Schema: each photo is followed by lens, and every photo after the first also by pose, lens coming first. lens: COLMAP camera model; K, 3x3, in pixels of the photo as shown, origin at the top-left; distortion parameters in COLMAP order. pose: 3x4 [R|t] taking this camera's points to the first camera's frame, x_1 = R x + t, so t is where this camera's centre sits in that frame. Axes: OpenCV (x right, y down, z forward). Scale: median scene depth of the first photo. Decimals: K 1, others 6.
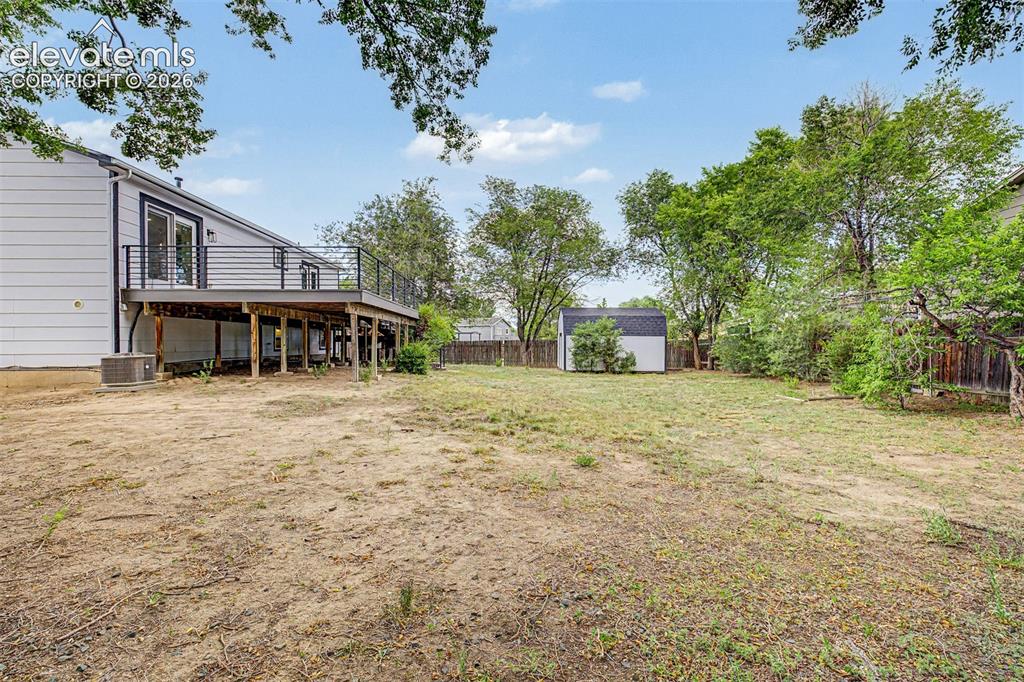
lens RADIAL K [[433.7, 0, 512.0], [0, 433.7, 341.0], [0, 0, 1]] dist [0.010246, -0.000466]
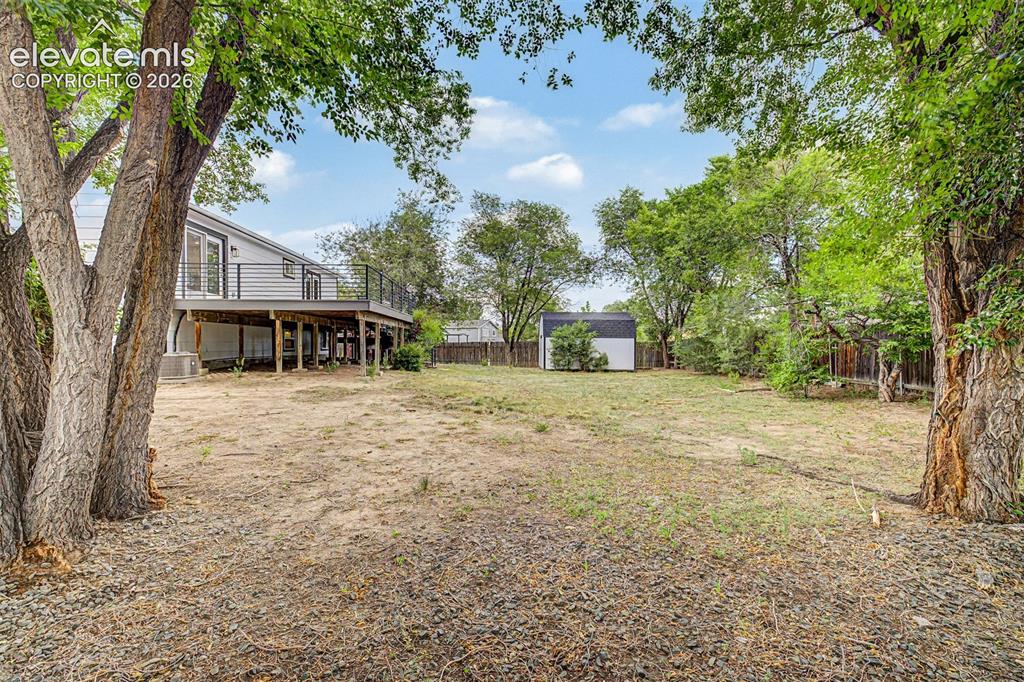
lens RADIAL K [[433.7, 0, 512.0], [0, 433.7, 341.0], [0, 0, 1]] dist [0.010246, -0.000466]
pose [[0.999625, 0.000343, 0.027397, 0.011557], [-0.000249, 0.999994, -0.003462, 0.000105], [-0.027399, 0.003454, 0.999619, -0.133264]]
